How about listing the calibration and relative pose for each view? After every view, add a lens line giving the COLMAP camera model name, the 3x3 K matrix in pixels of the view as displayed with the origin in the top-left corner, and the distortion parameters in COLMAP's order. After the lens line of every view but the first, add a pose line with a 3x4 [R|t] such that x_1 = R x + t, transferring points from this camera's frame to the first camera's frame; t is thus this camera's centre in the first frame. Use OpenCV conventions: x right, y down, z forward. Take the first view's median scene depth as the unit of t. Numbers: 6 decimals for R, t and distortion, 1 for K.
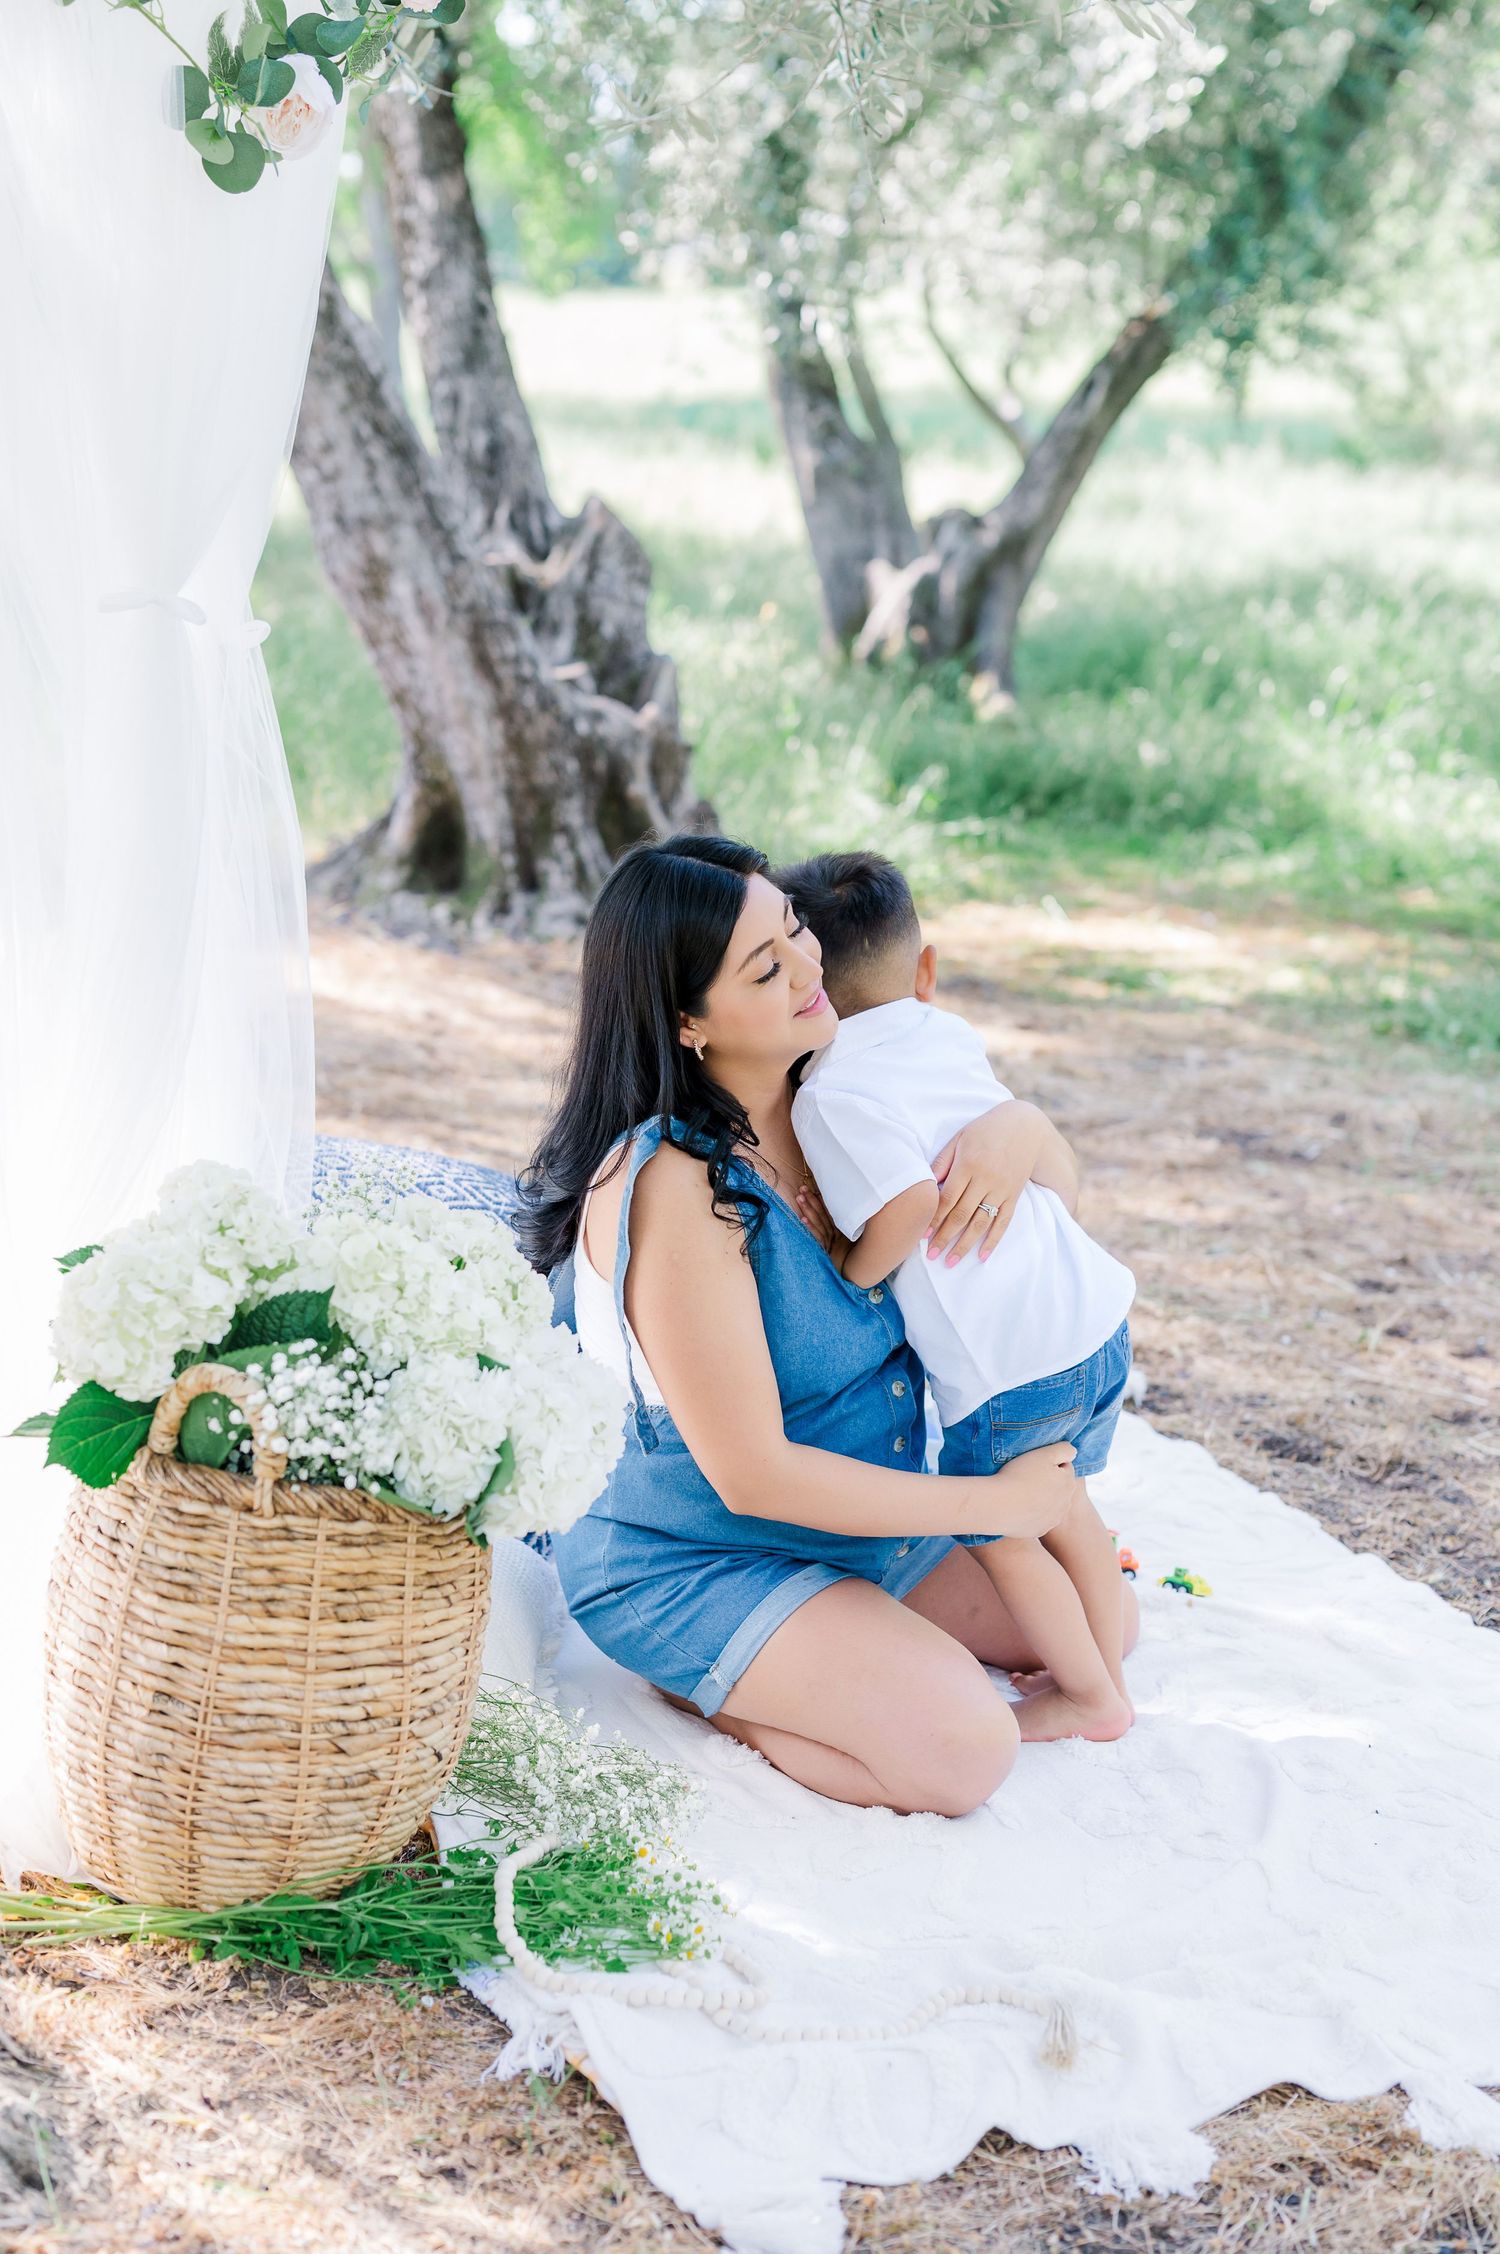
lens RADIAL K [[3223.8, 0, 750.0], [0, 3223.8, 1127.0], [0, 0, 1]] dist [-0.014636, -0.068987]
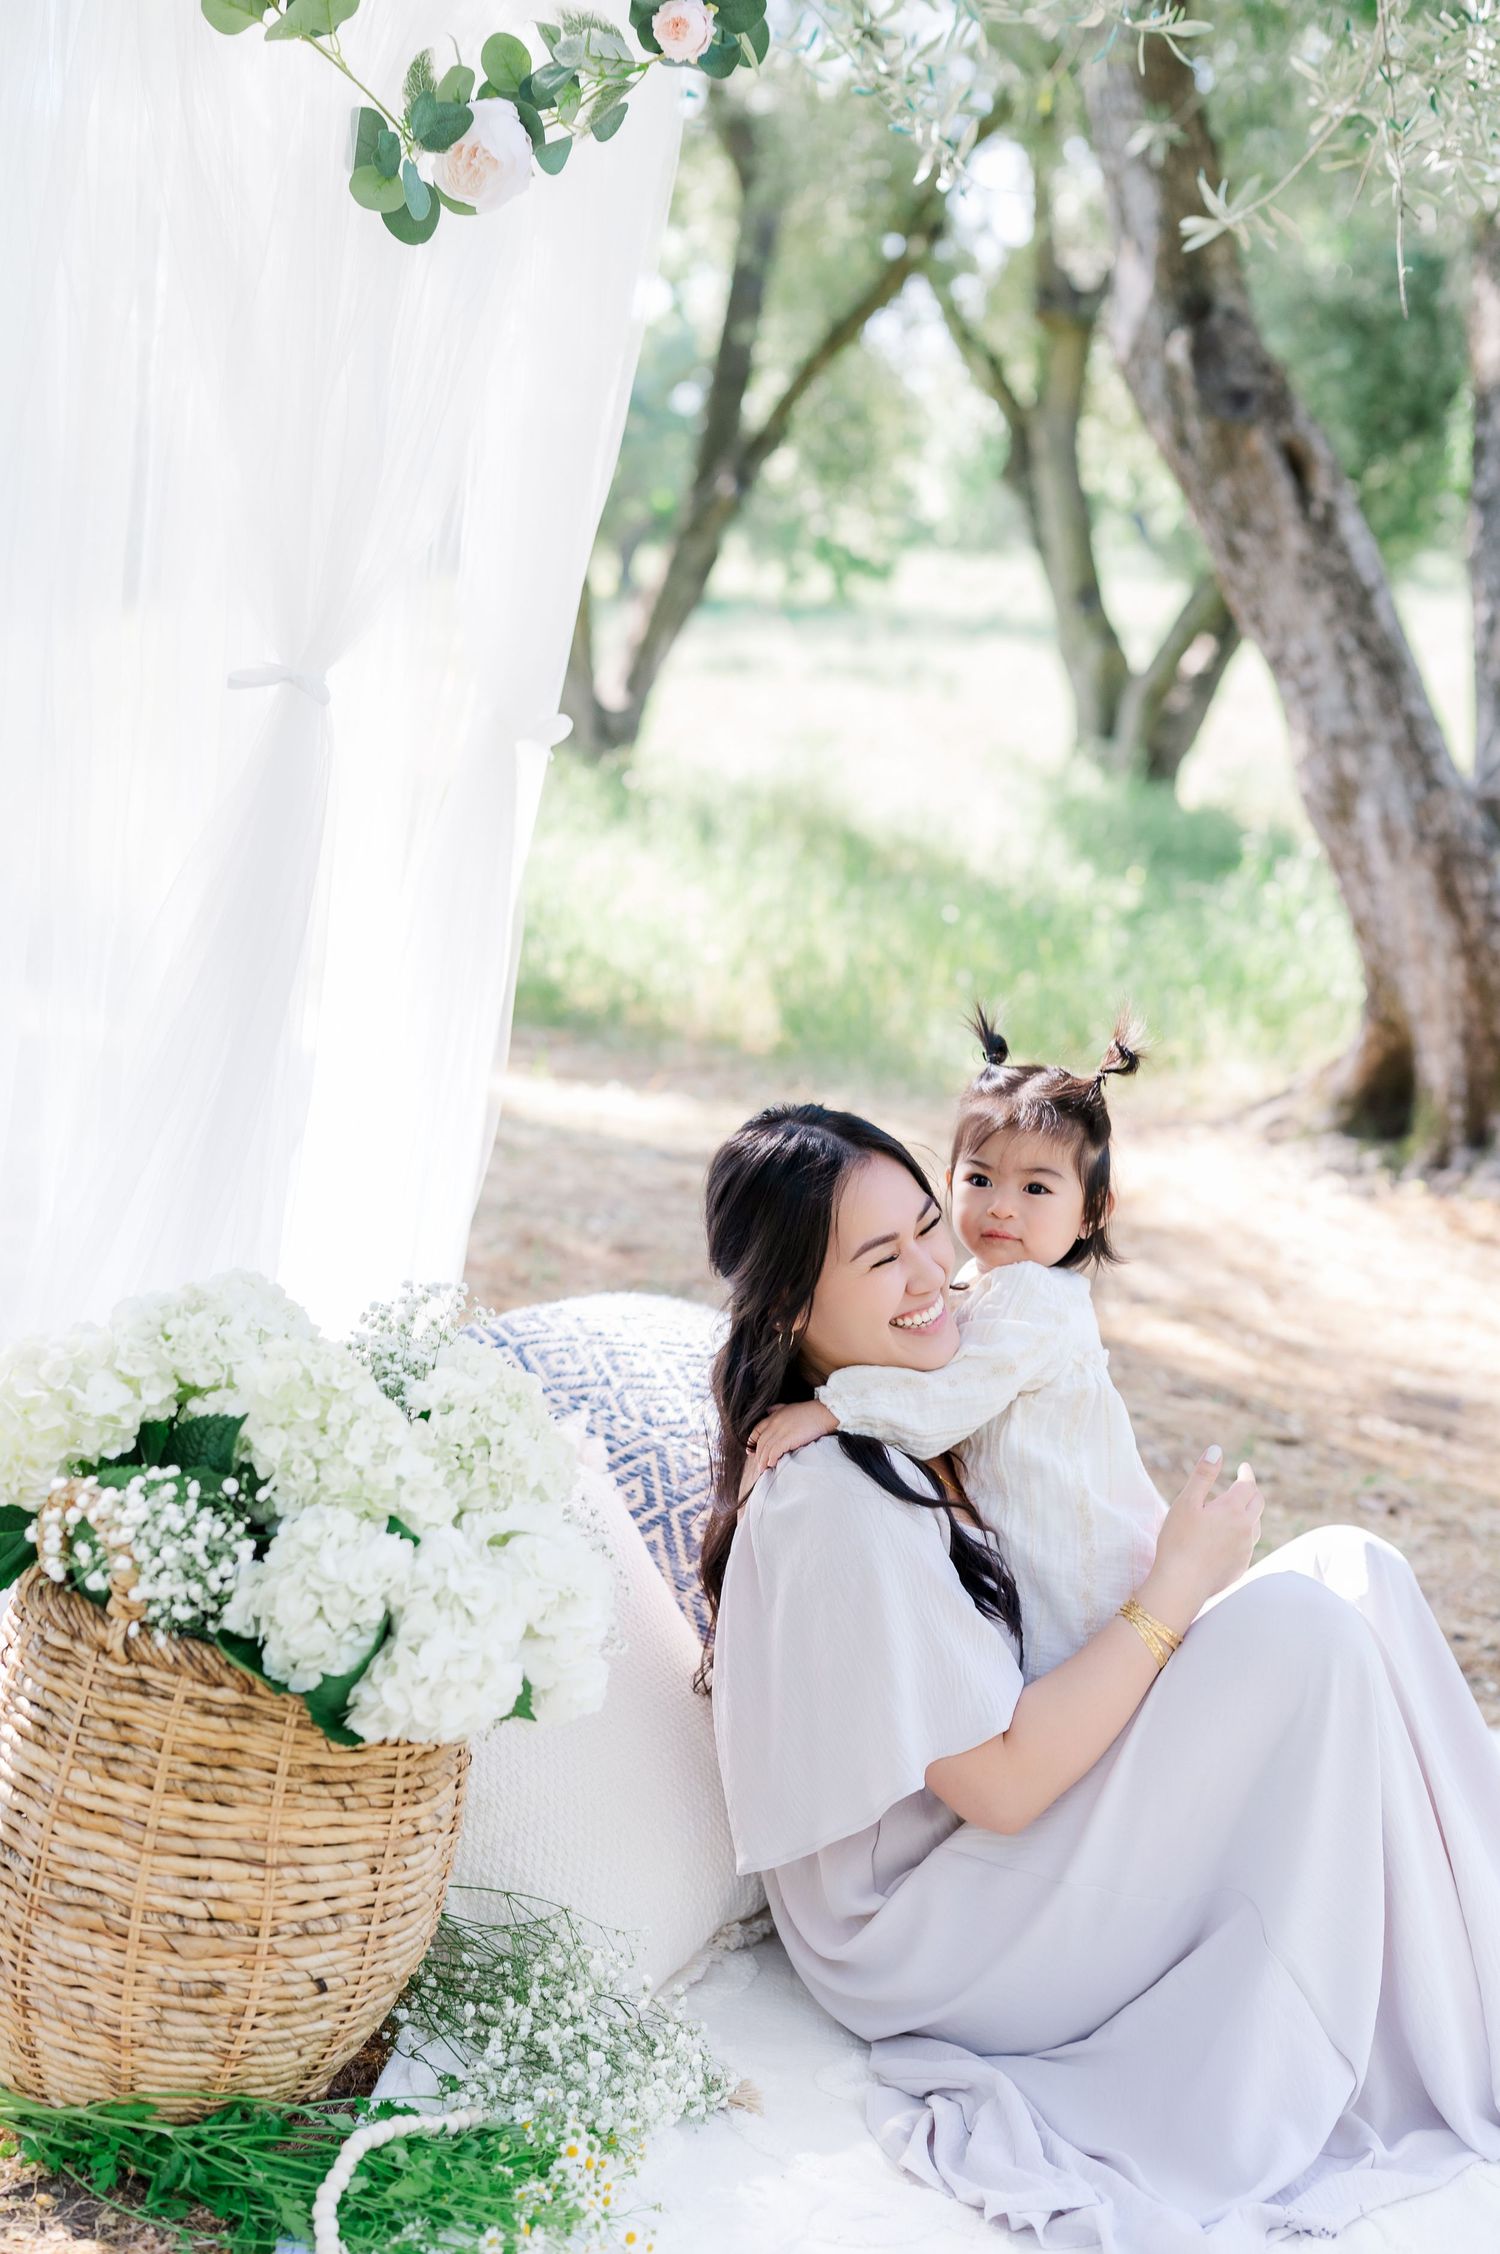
lens RADIAL K [[3223.8, 0, 750.0], [0, 3223.8, 1127.0], [0, 0, 1]] dist [-0.014636, -0.068987]
pose [[0.906847, 0.096028, -0.410373, 0.343347], [-0.131672, 0.989511, -0.059423, 0.006341], [0.400363, 0.107923, 0.909979, 0.252157]]
